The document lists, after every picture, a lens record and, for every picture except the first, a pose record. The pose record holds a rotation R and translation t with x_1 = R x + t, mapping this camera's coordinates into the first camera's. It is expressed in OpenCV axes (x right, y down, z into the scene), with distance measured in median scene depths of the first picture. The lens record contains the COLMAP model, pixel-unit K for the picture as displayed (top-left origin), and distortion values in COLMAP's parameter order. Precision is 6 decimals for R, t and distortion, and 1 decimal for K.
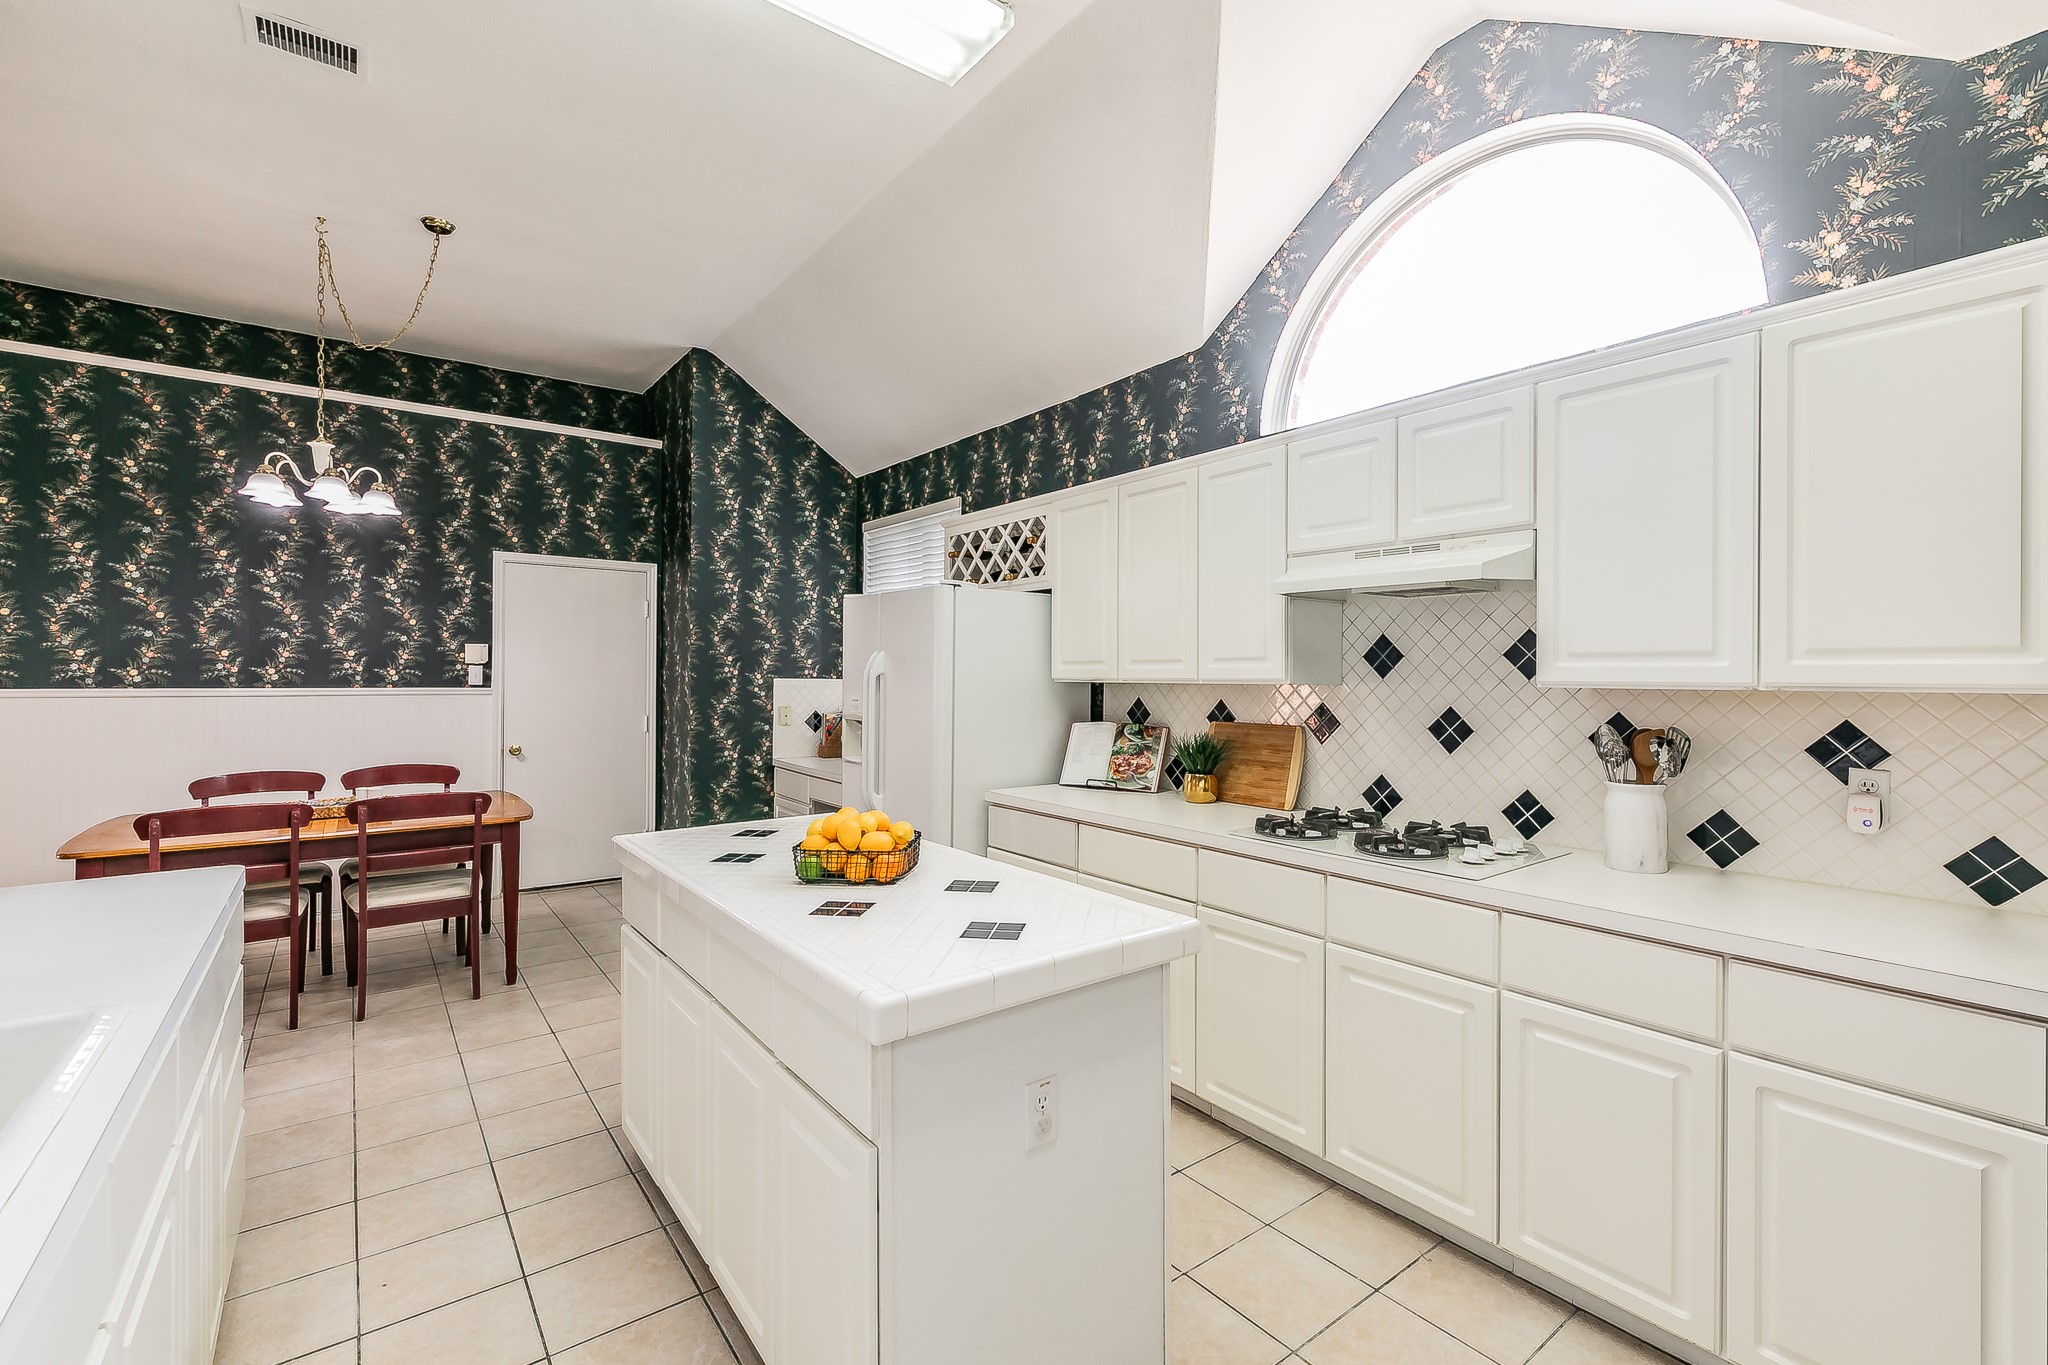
lens RADIAL K [[906.7, 0, 1021.0], [0, 906.7, 675.6], [0, 0, 1]] dist [0.002859, -0.000267]
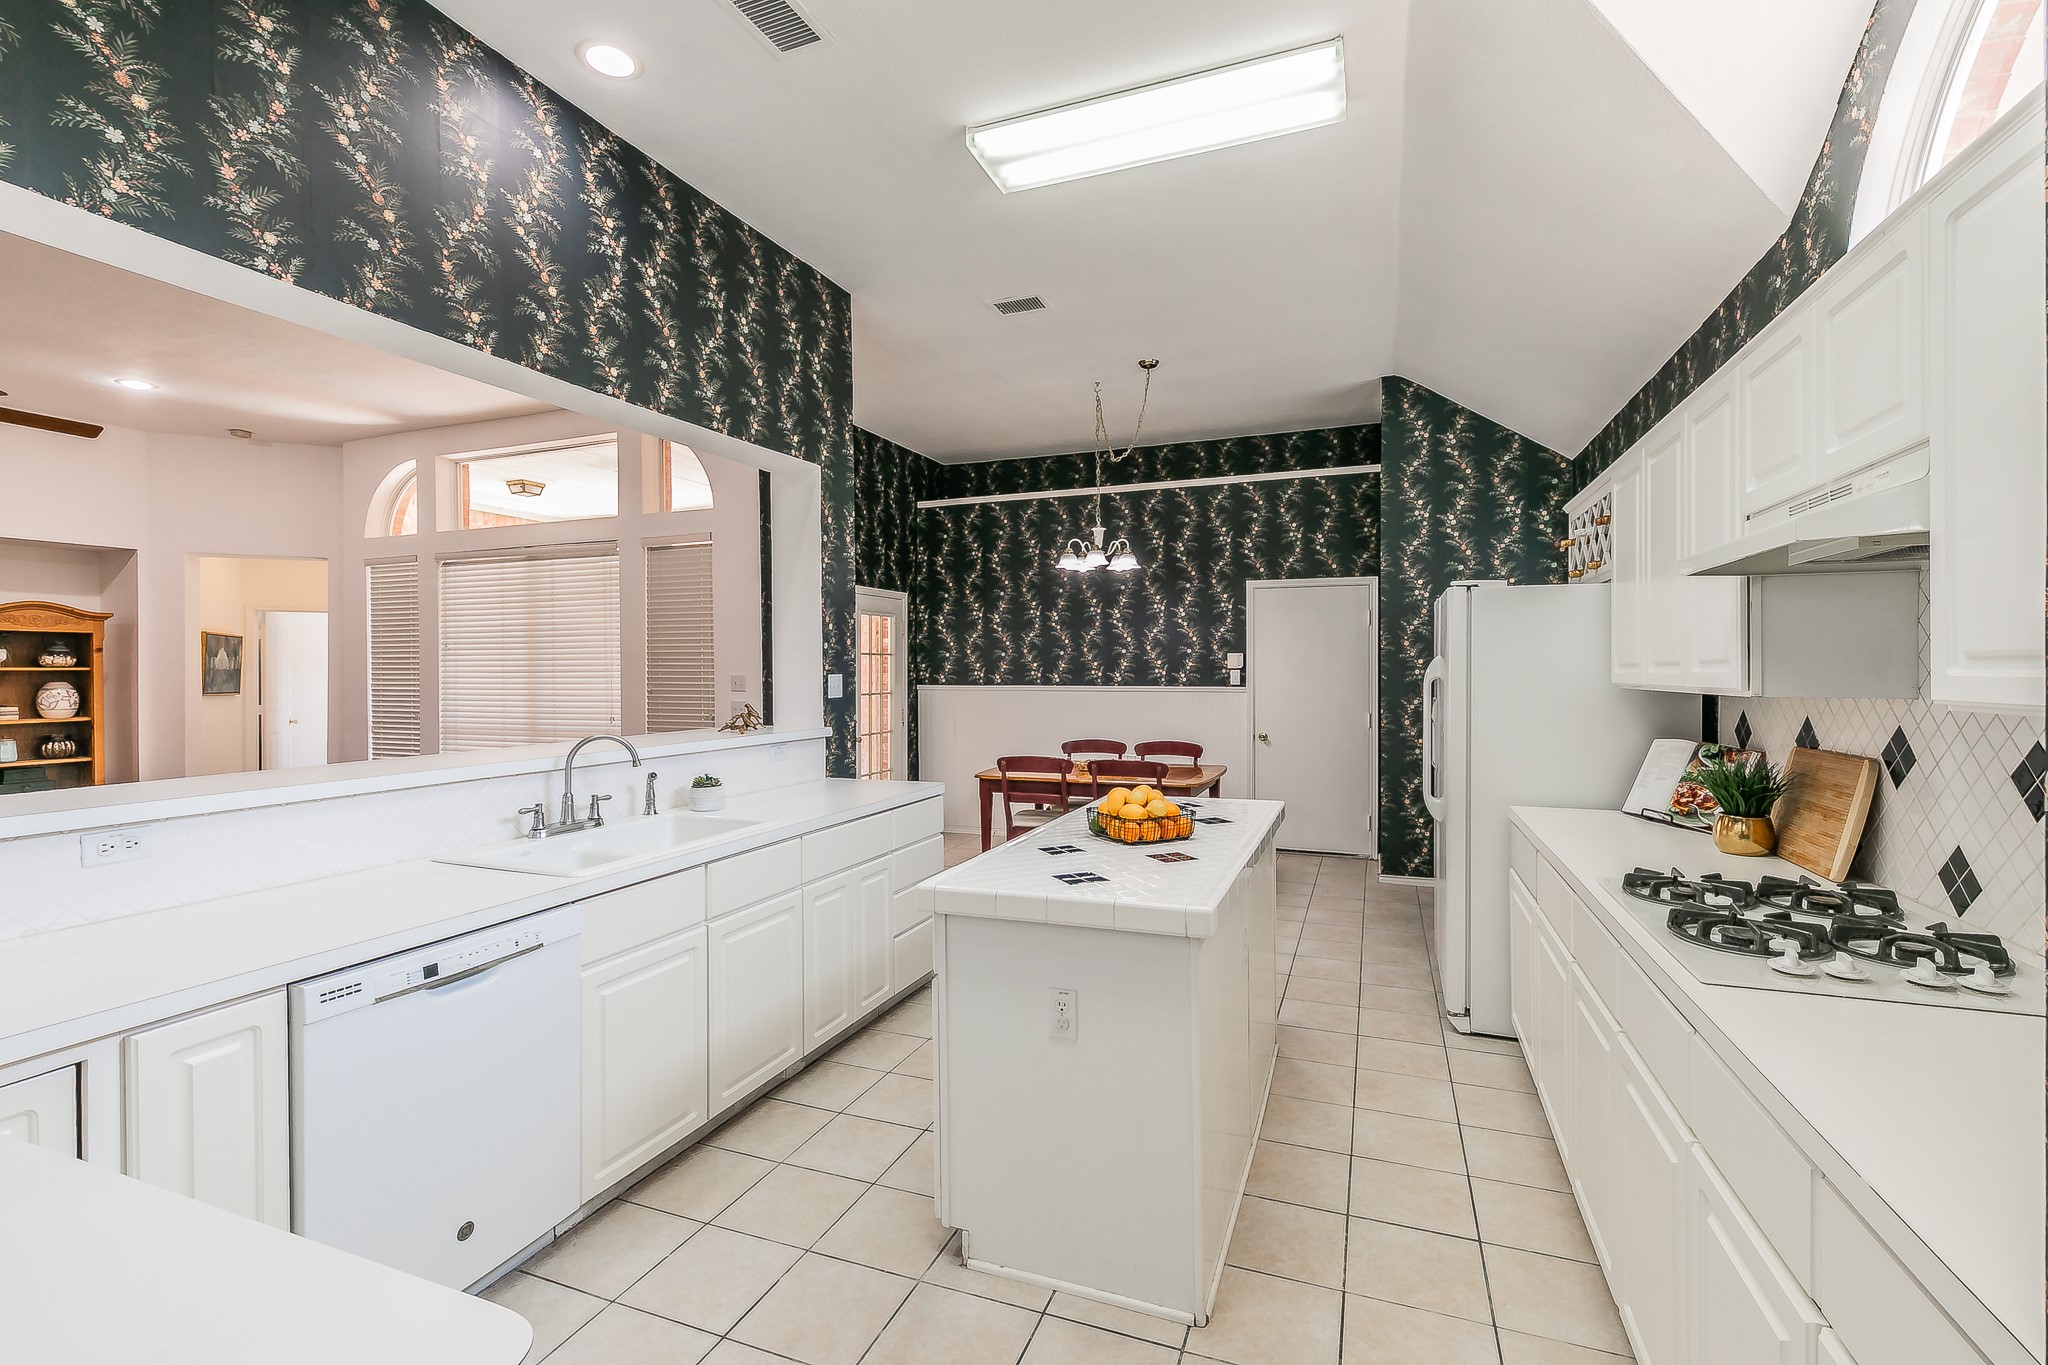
lens RADIAL K [[881.2, 0, 1040.7], [0, 881.2, 691.0], [0, 0, 1]] dist [0.002169, -0.000302]
pose [[0.537860, 0.013616, -0.842924, 0.426908], [0.004416, 0.999810, 0.018968, -0.008126], [0.843023, -0.013924, 0.537697, 0.107867]]
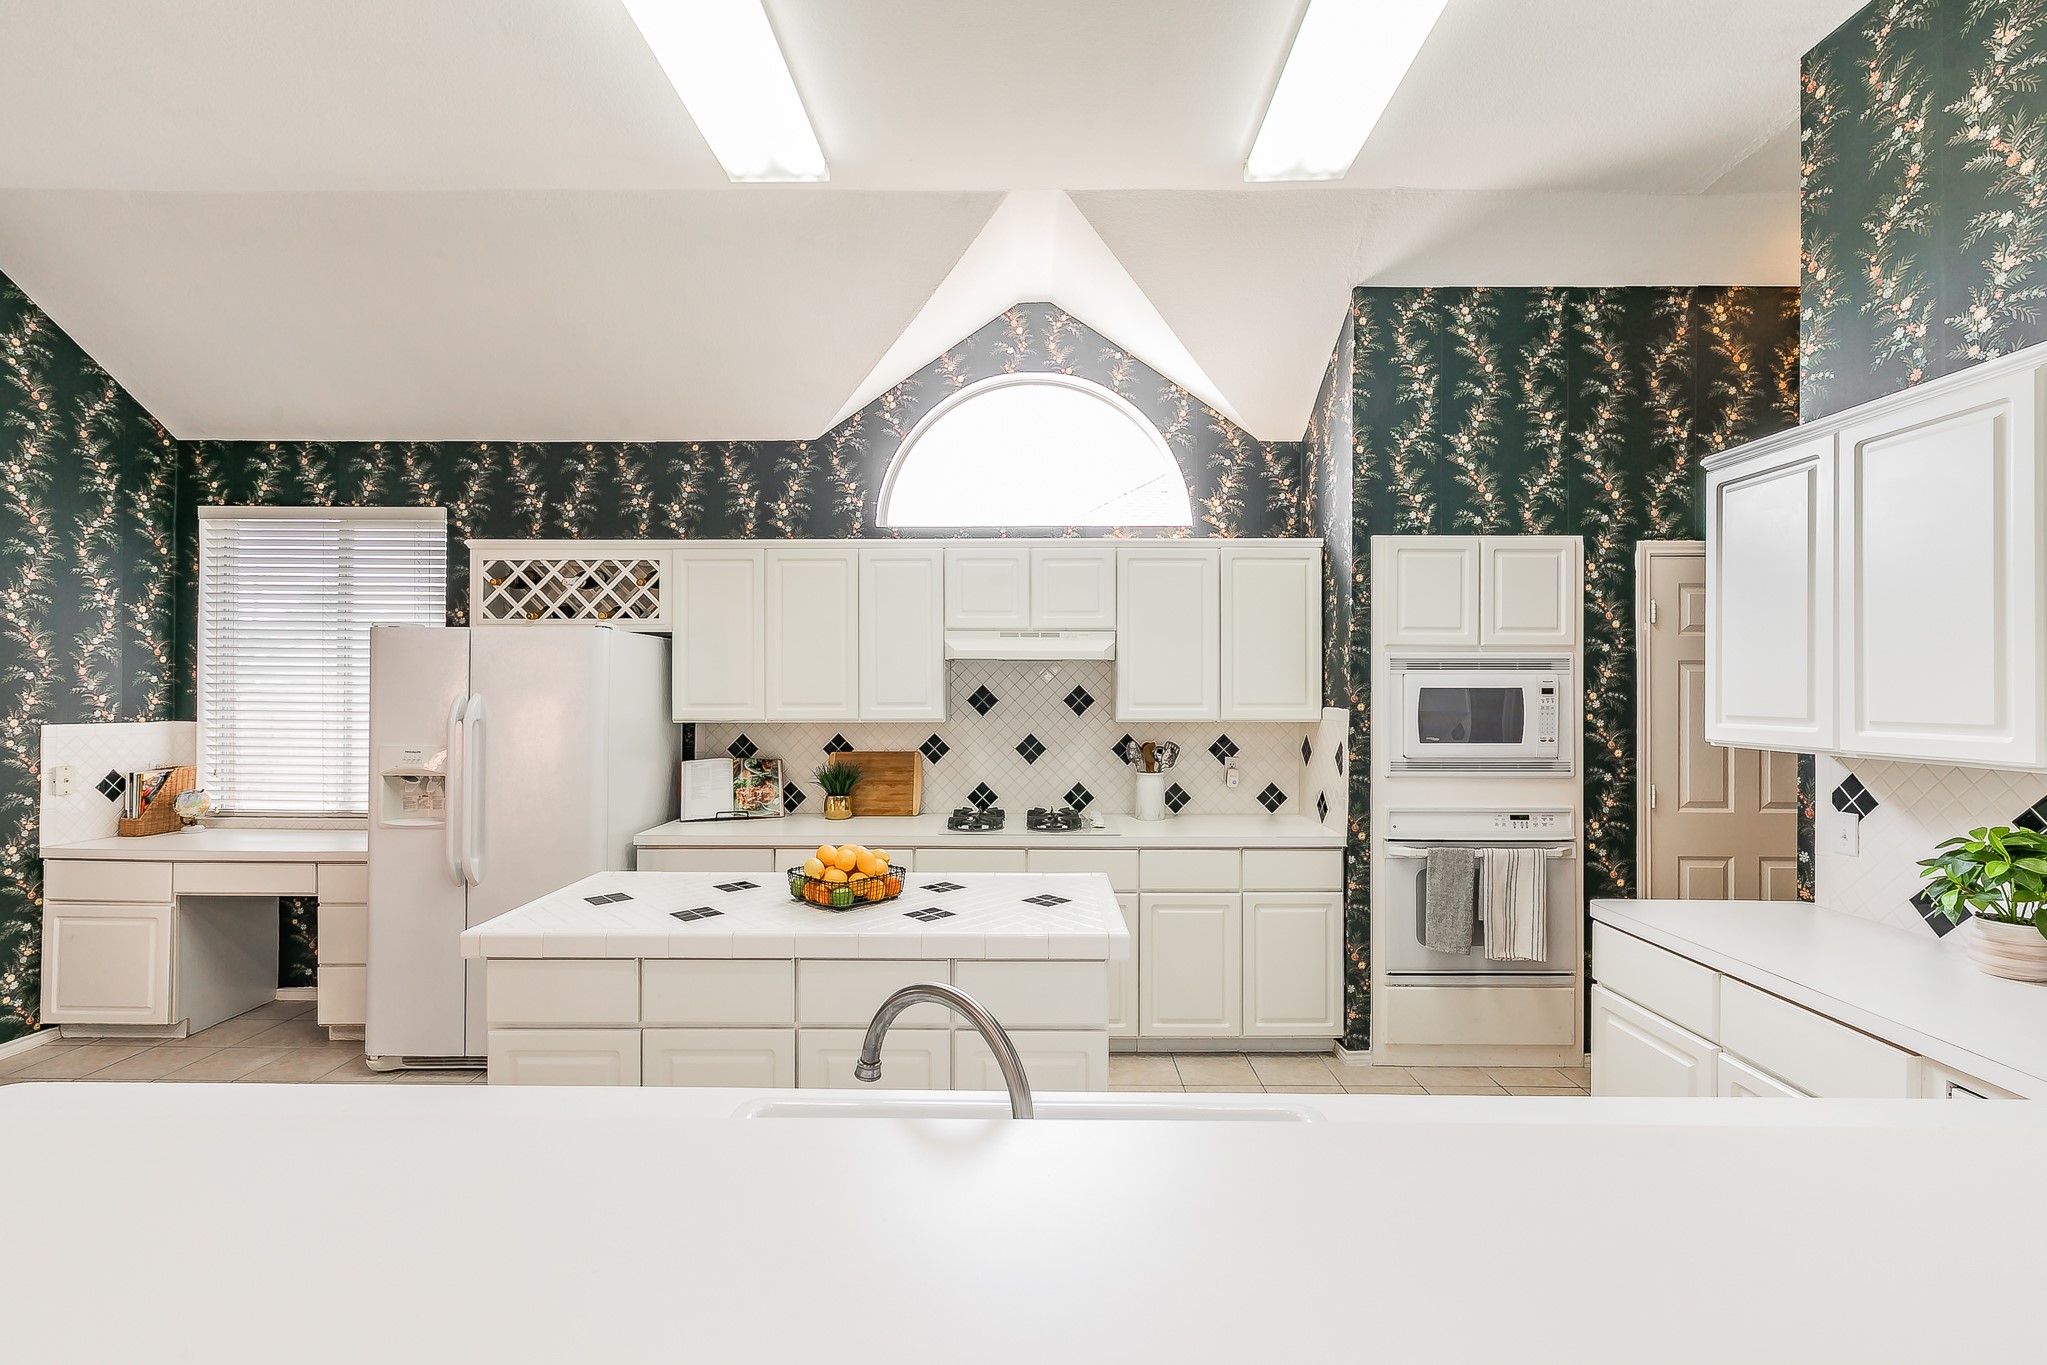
lens RADIAL K [[877.3, 0, 1031.8], [0, 877.3, 684.8], [0, 0, 1]] dist [0.000498, -0.000384]
pose [[0.601523, -0.000286, 0.798855, -0.499630], [0.003344, 0.999992, -0.002160, -0.031814], [-0.798848, 0.003970, 0.601519, 0.068762]]
